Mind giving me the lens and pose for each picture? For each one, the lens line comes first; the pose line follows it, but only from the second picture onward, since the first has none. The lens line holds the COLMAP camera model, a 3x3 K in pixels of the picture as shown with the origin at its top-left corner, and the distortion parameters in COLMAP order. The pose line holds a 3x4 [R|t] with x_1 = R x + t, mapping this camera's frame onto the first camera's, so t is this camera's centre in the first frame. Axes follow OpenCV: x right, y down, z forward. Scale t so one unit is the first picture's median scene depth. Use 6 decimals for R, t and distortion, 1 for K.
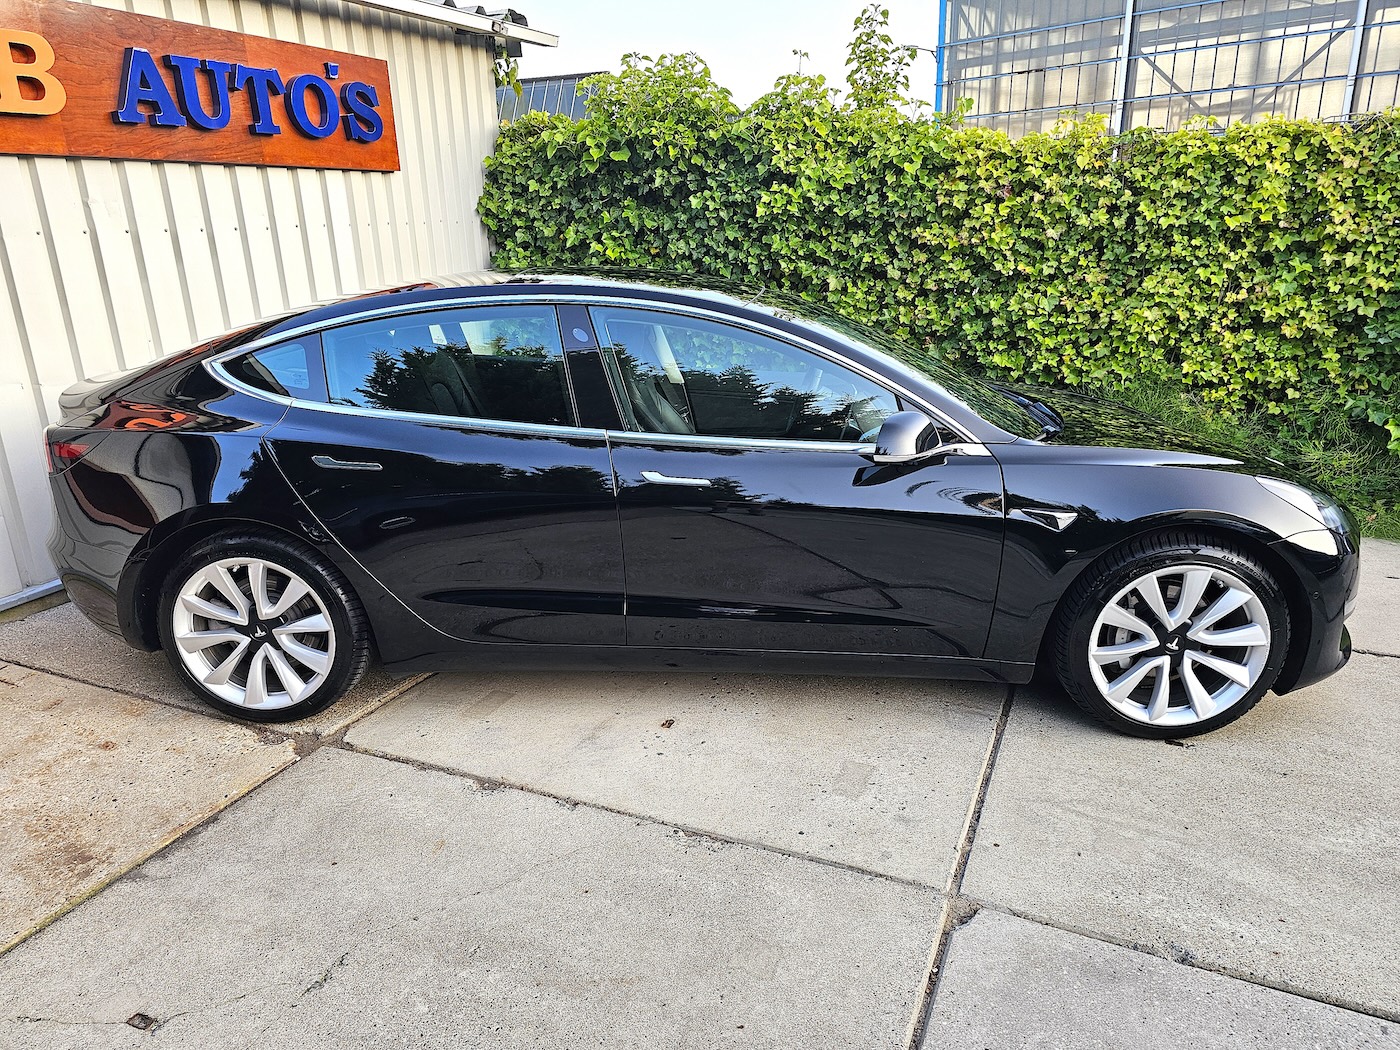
lens RADIAL K [[935.3, 0, 702.9], [0, 935.3, 524.5], [0, 0, 1]] dist [0.040854, -0.036499]
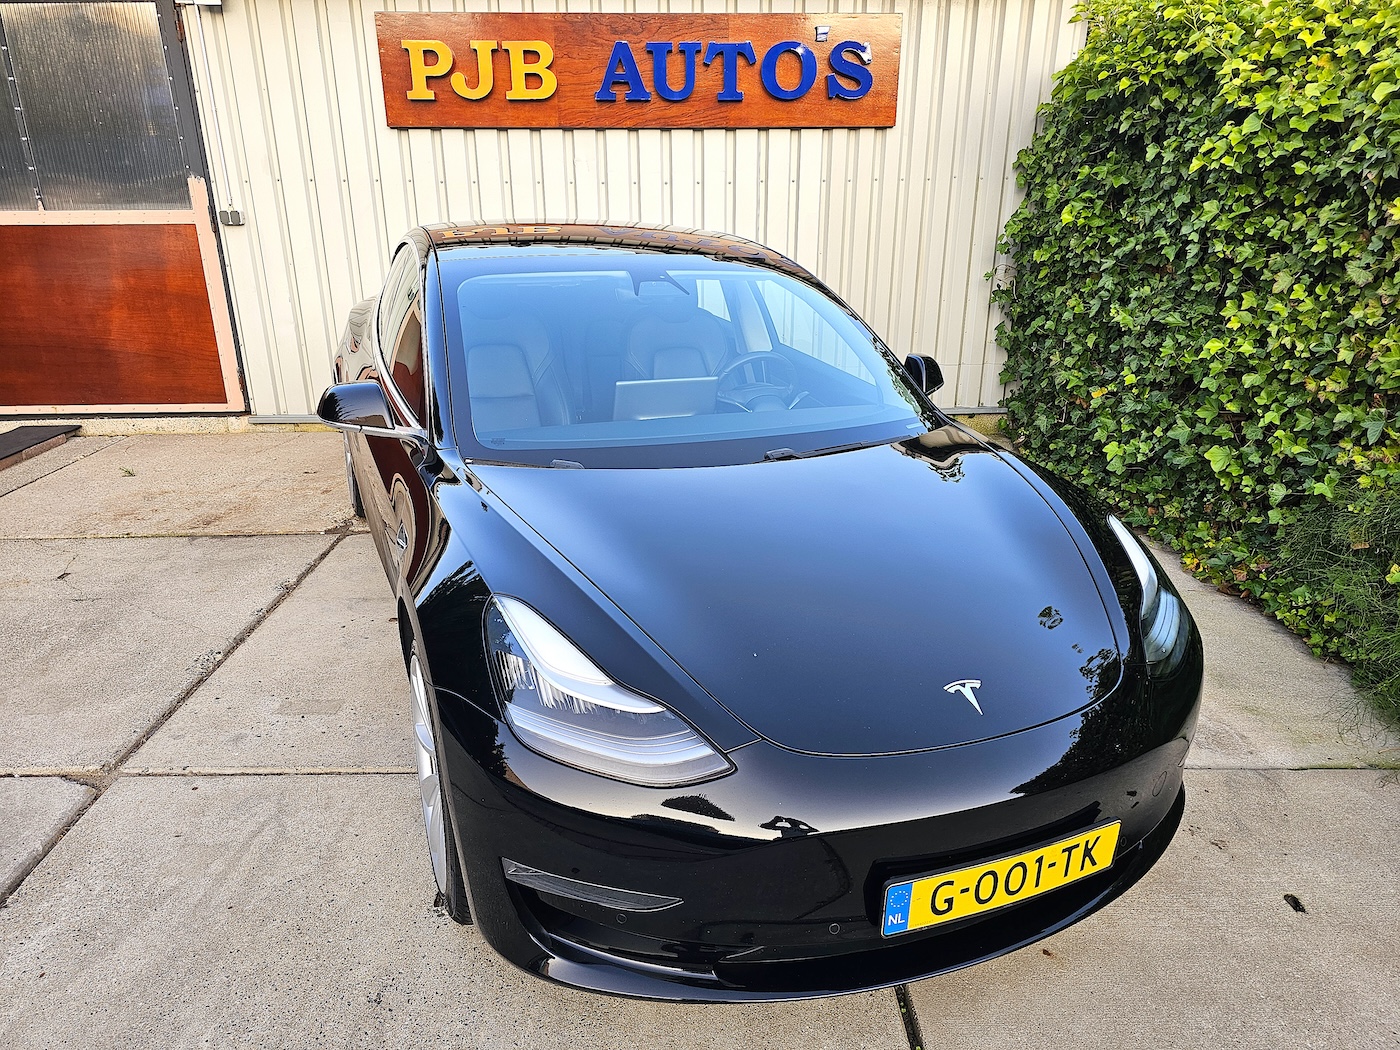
lens RADIAL K [[931.5, 0, 705.6], [0, 931.5, 533.0], [0, 0, 1]] dist [0.046447, -0.040414]
pose [[0.441768, 0.328969, -0.834638, 0.656947], [-0.285219, 0.933574, 0.217000, -0.152499], [0.850583, 0.142191, 0.506252, 0.449493]]
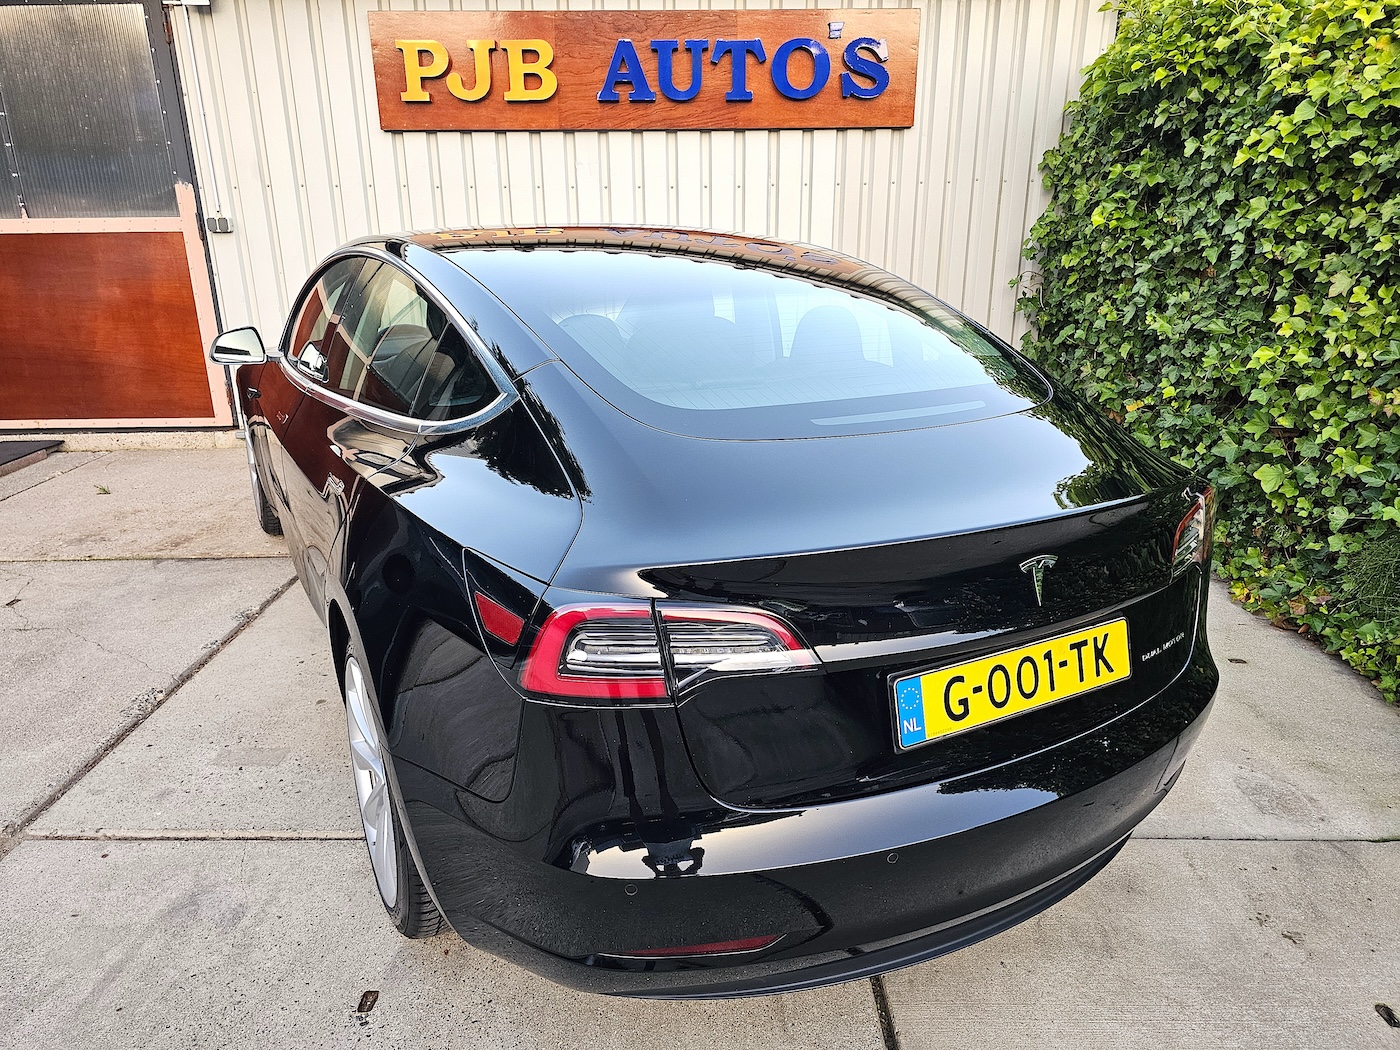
lens RADIAL K [[937.4, 0, 708.4], [0, 937.4, 522.2], [0, 0, 1]] dist [0.040626, -0.037736]
pose [[0.423788, 0.307241, -0.852060, 0.609152], [-0.283818, 0.938380, 0.197205, -0.151483], [0.860146, 0.158257, 0.484874, 0.495680]]
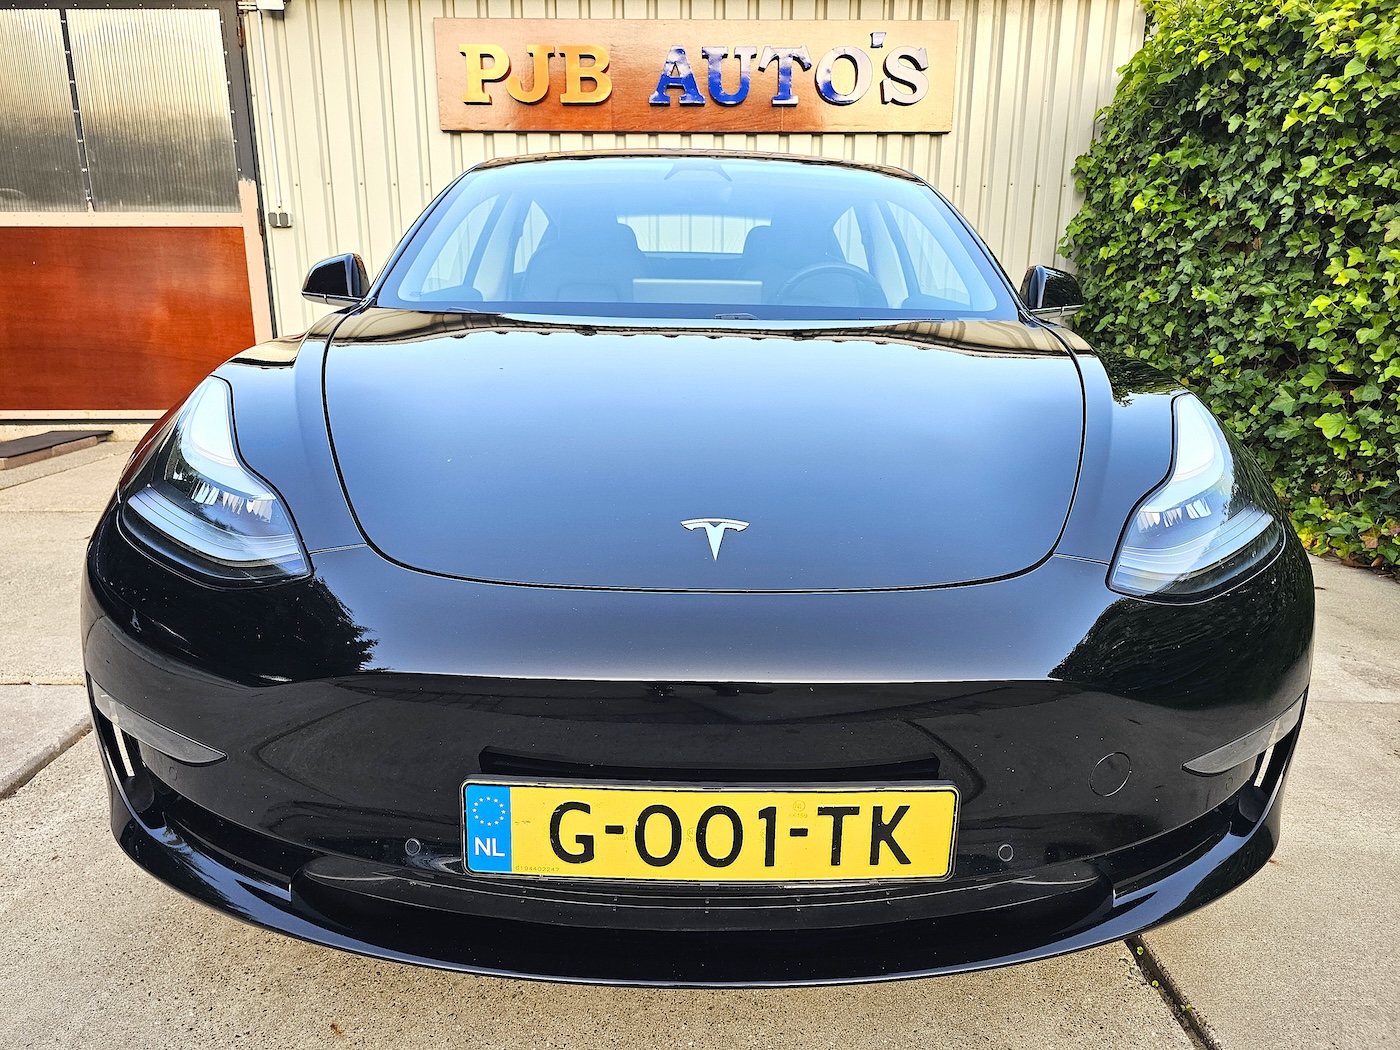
lens RADIAL K [[940.5, 0, 699.6], [0, 940.5, 526.8], [0, 0, 1]] dist [0.033018, -0.031675]
pose [[0.425758, 0.241613, -0.871983, 0.619595], [-0.291419, 0.948956, 0.120652, -0.028674], [0.856625, 0.202744, 0.474436, 0.451689]]
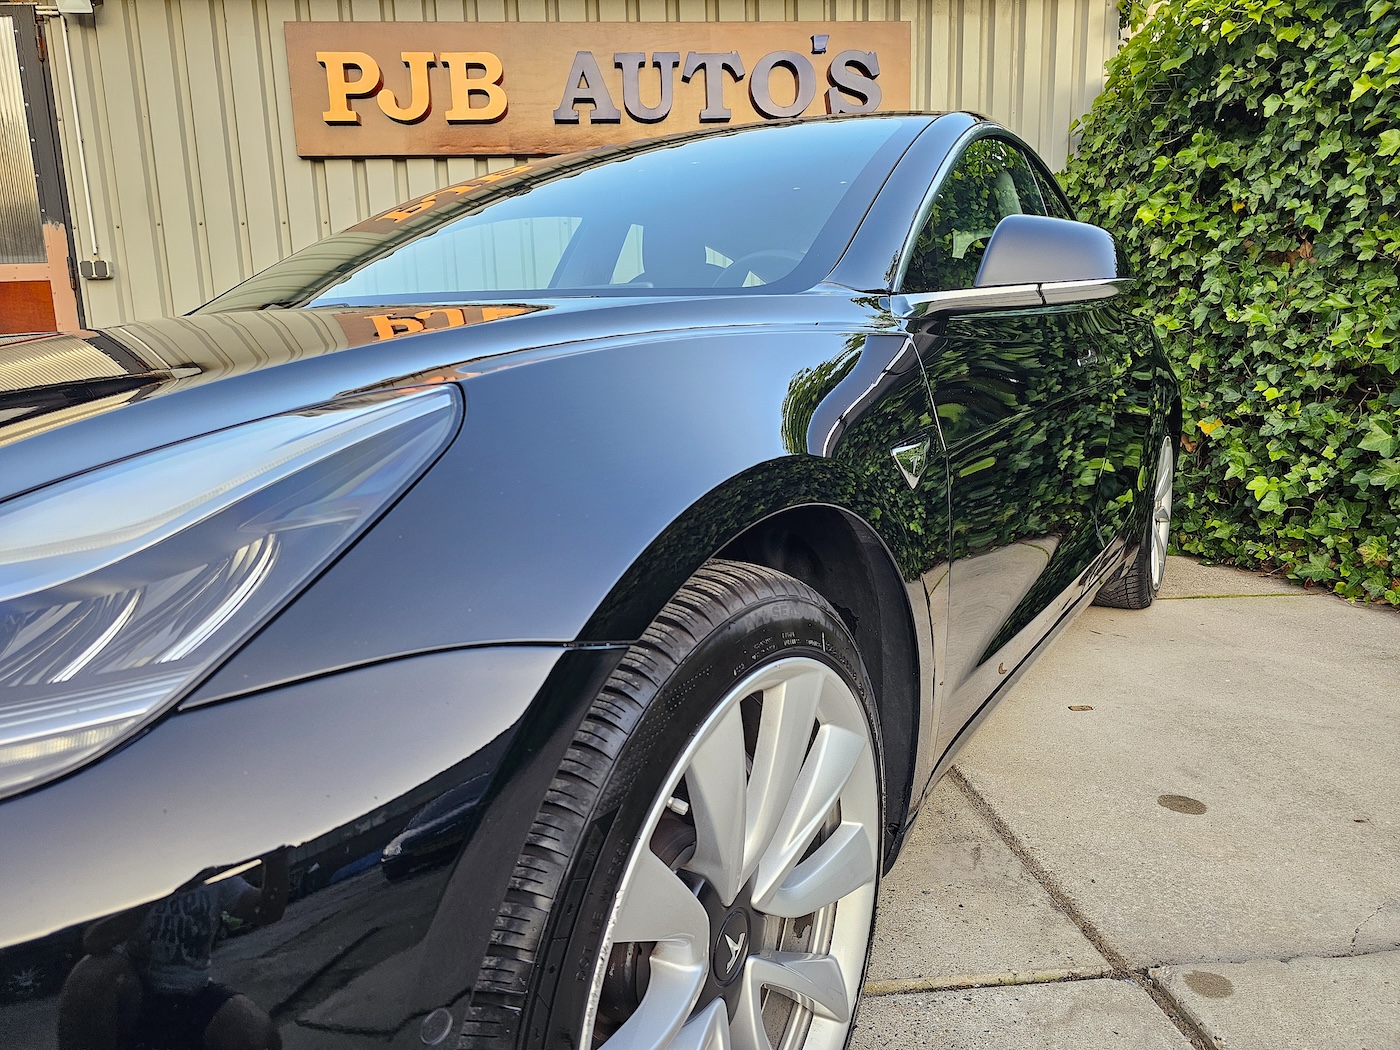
lens RADIAL K [[940.4, 0, 699.3], [0, 940.4, 534.5], [0, 0, 1]] dist [0.033358, -0.030052]
pose [[0.495377, 0.160182, -0.853782, 0.429087], [-0.249323, 0.967717, 0.036897, -0.026481], [0.832129, 0.194589, 0.519322, 0.545203]]
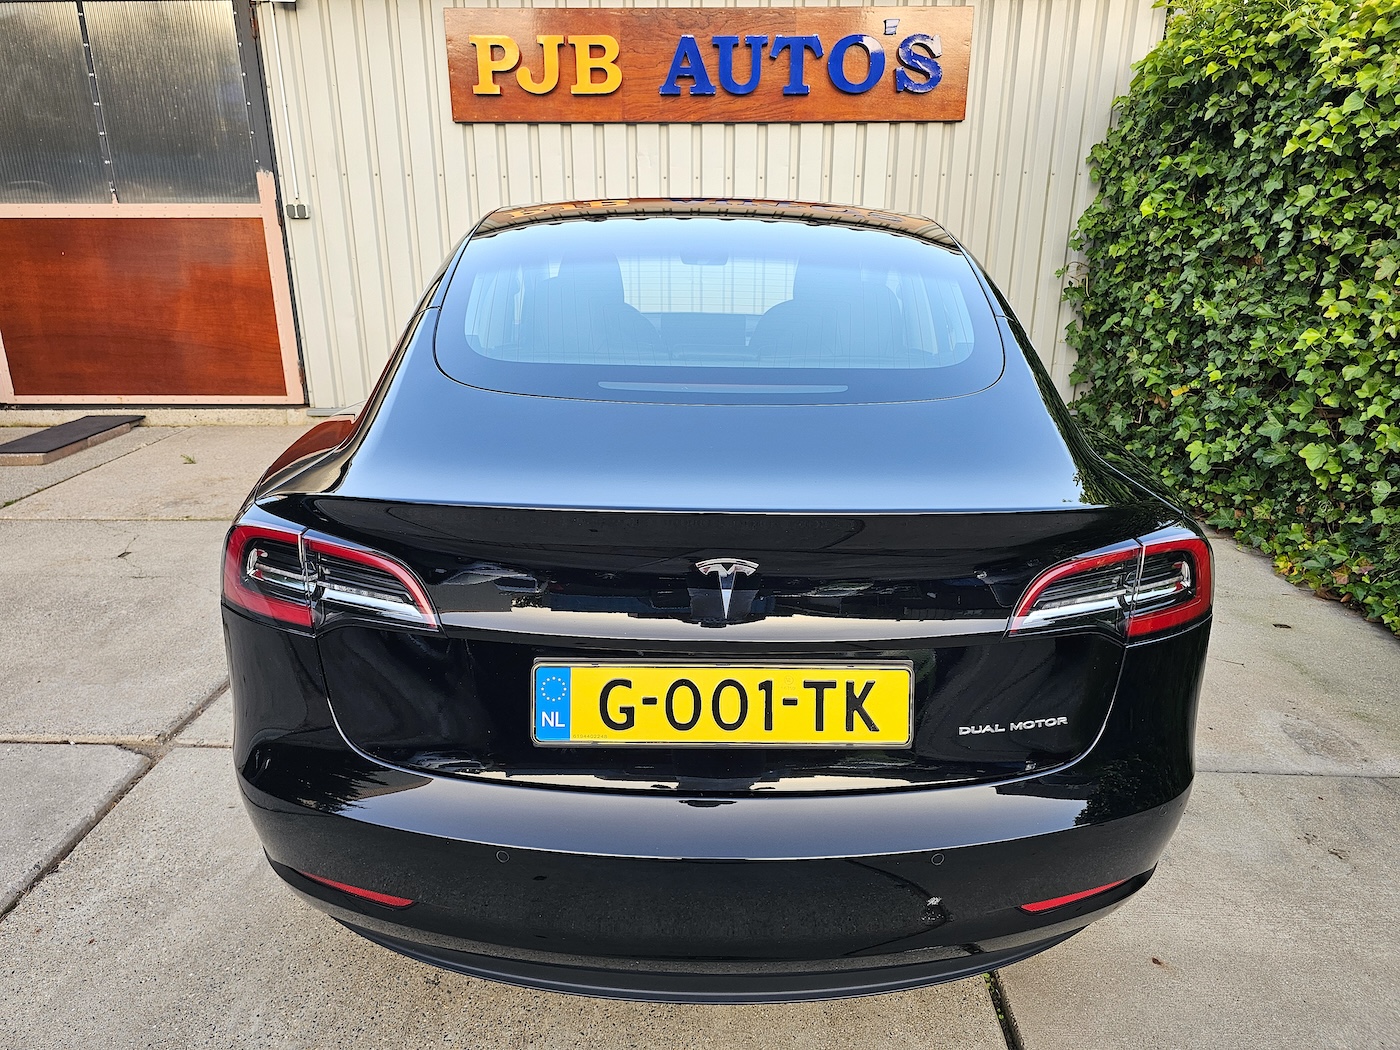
lens RADIAL K [[941.0, 0, 706.0], [0, 941.0, 522.1], [0, 0, 1]] dist [0.034698, -0.033558]
pose [[0.397252, 0.311102, -0.863370, 0.640806], [-0.293722, 0.934401, 0.201550, -0.121921], [0.869436, 0.173524, 0.462570, 0.448583]]
